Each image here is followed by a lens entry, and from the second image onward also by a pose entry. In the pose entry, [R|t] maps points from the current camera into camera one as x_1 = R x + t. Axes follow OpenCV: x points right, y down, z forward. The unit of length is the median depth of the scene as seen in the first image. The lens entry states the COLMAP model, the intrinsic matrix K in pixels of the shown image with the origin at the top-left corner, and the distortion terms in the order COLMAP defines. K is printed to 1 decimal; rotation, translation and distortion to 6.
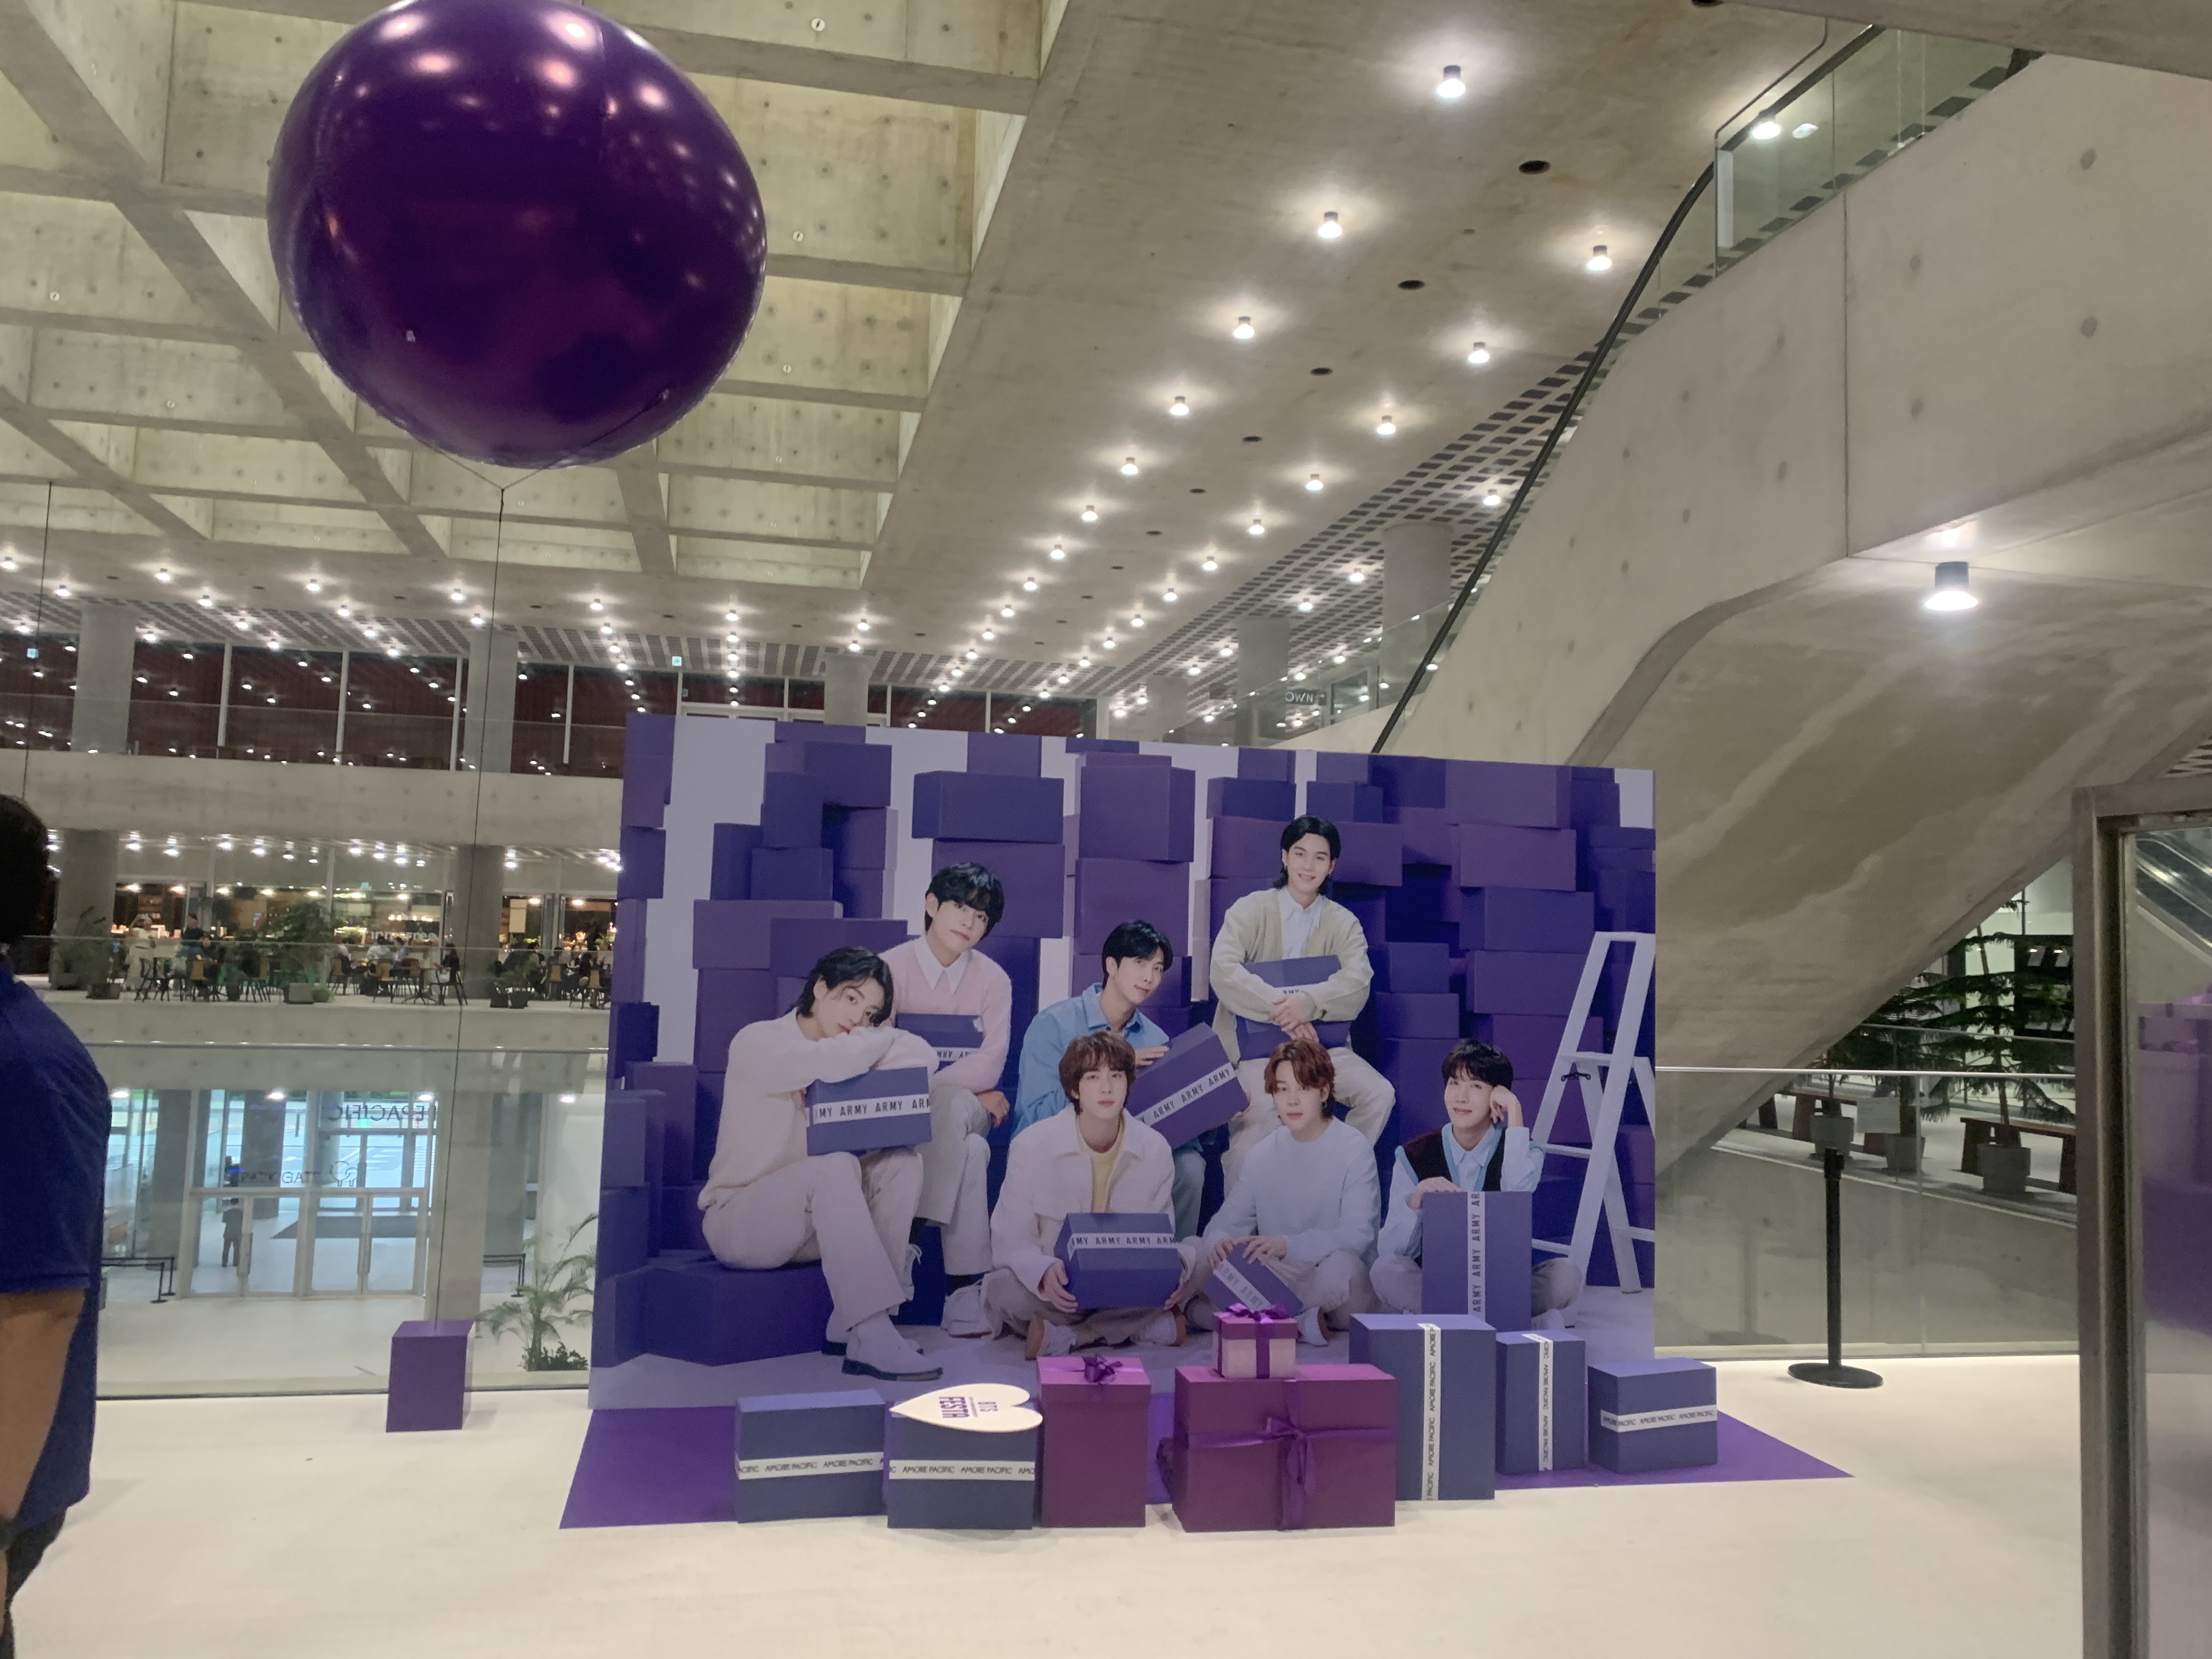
lens RADIAL K [[1695.5, 0, 1072.4], [0, 1695.5, 759.4], [0, 0, 1]] dist [0.029937, -0.032878]
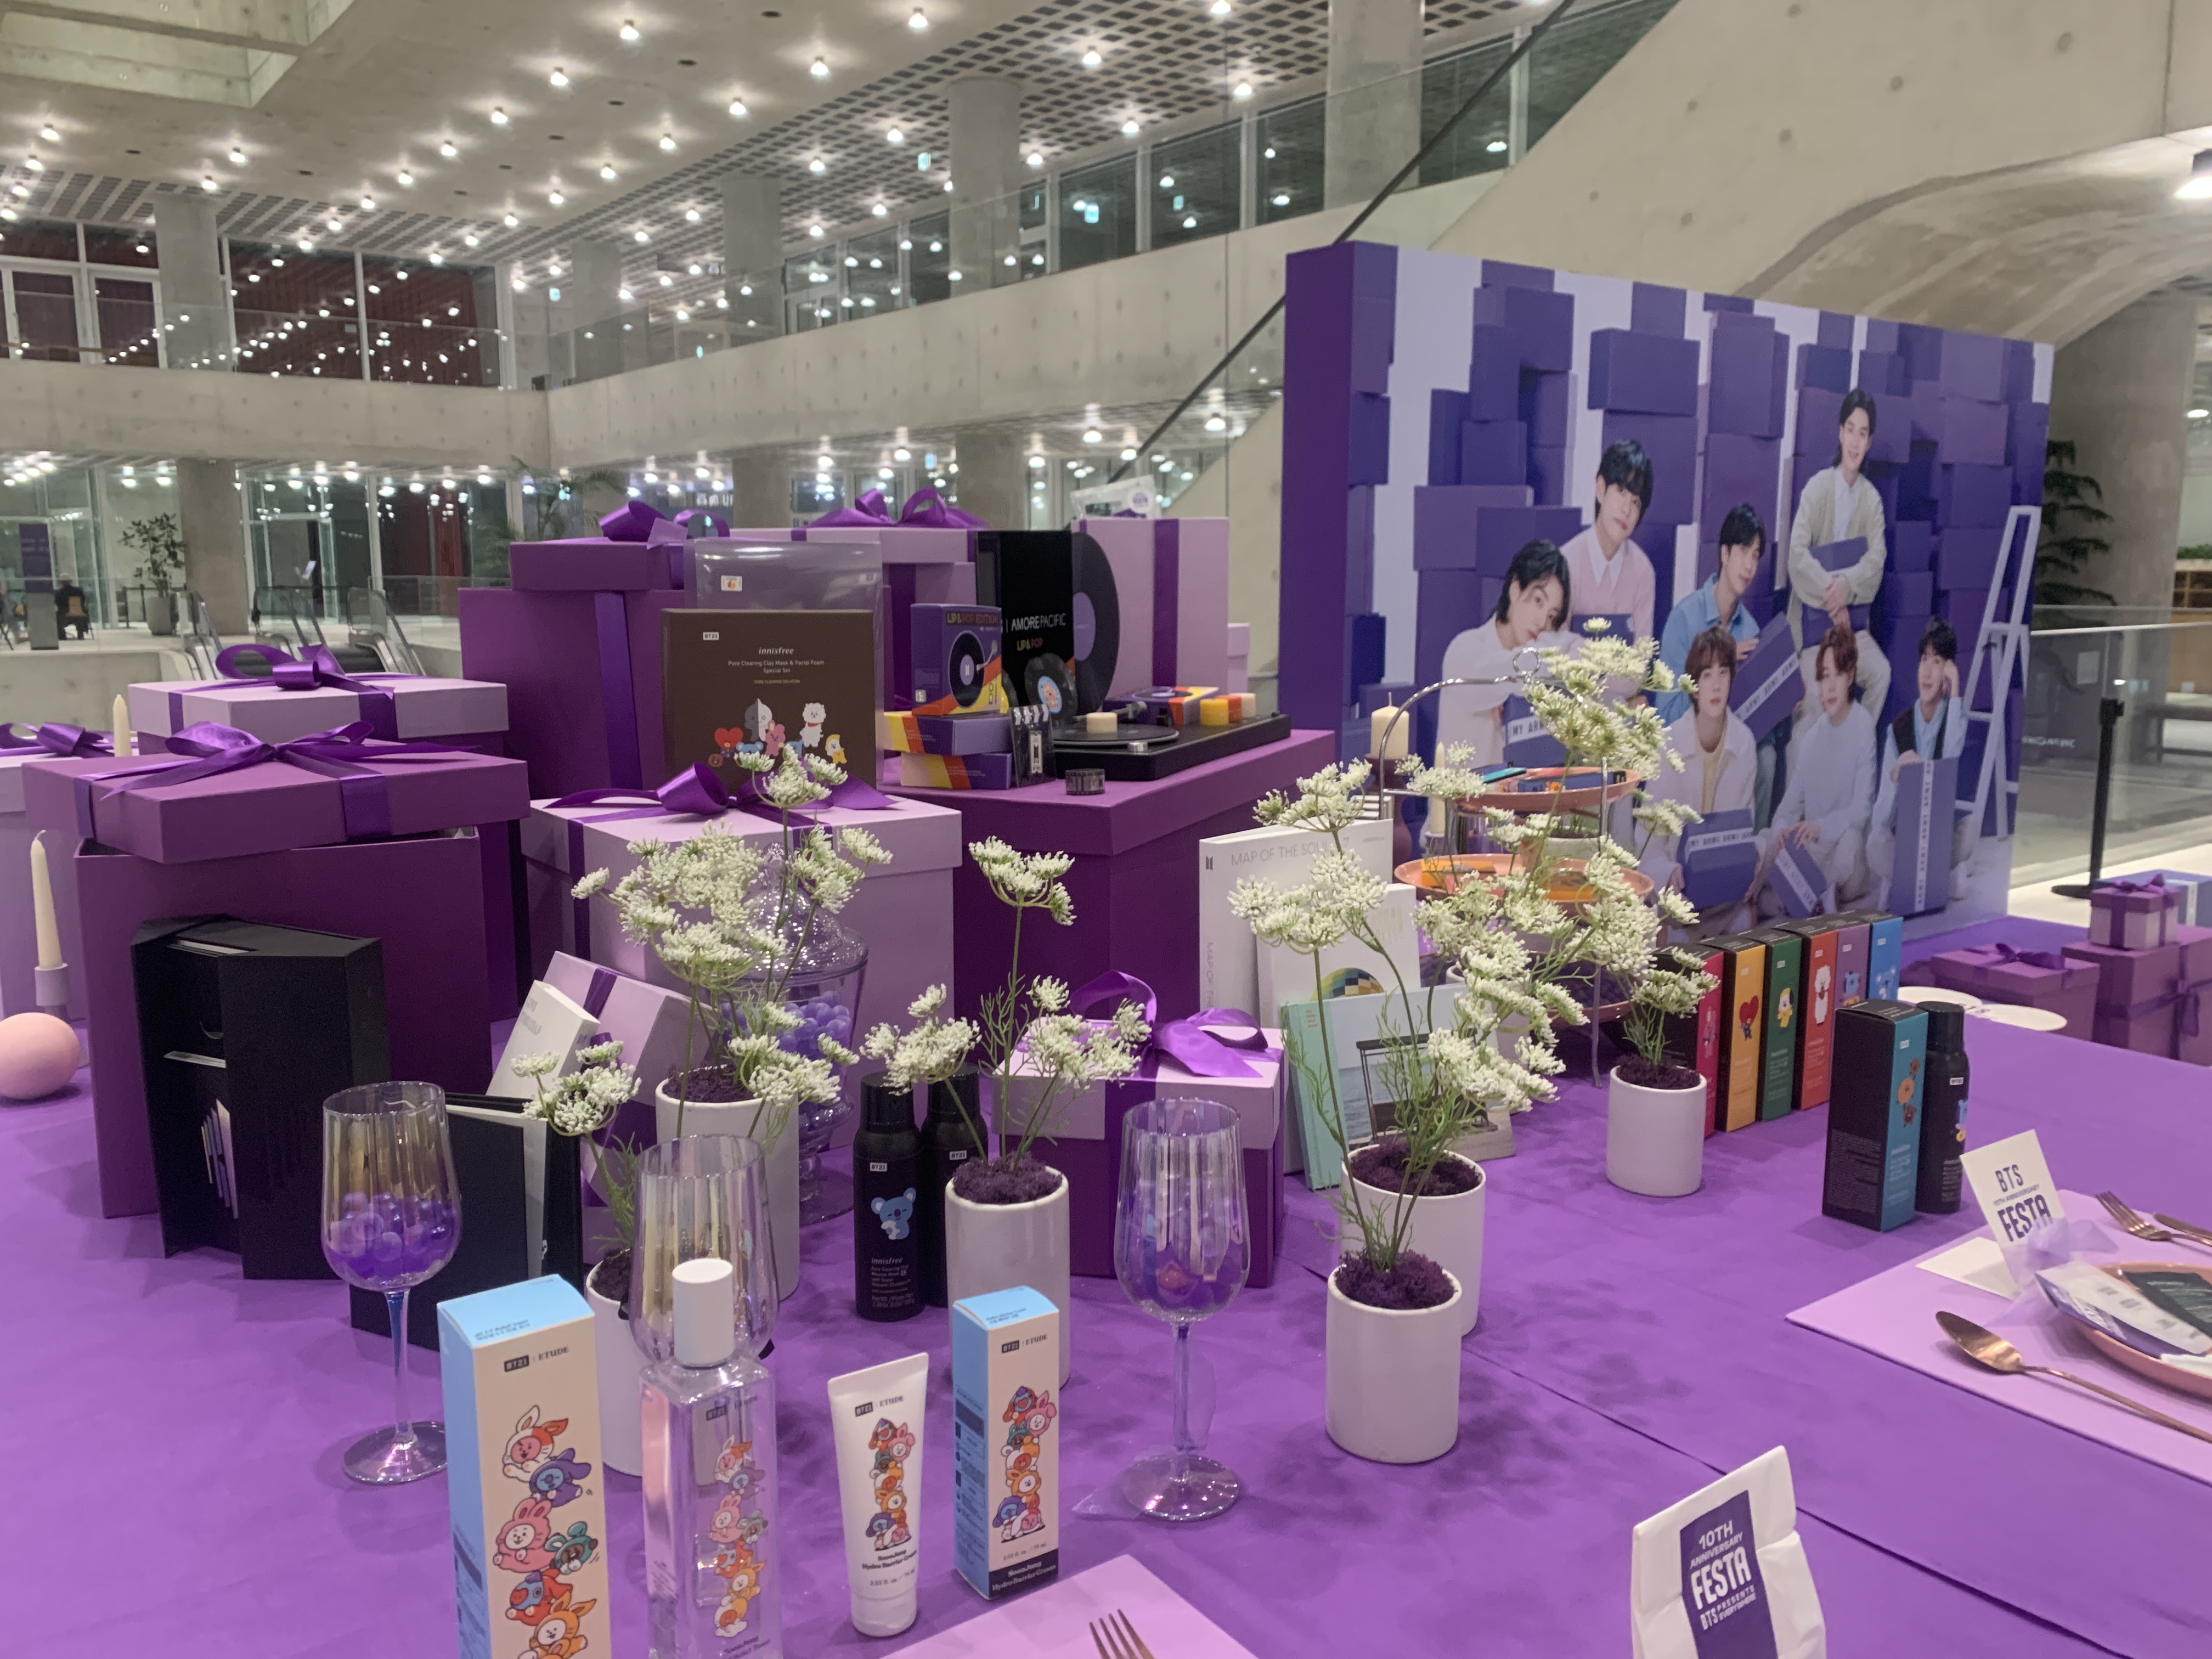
lens RADIAL K [[1695.5, 0, 1109.7], [0, 1695.5, 821.8], [0, 0, 1]] dist [0.029937, -0.032878]
pose [[0.905964, -0.093887, 0.412814, -0.669031], [-0.019521, 0.964799, 0.262264, 0.026075], [-0.422905, -0.245660, 0.872240, 0.298473]]
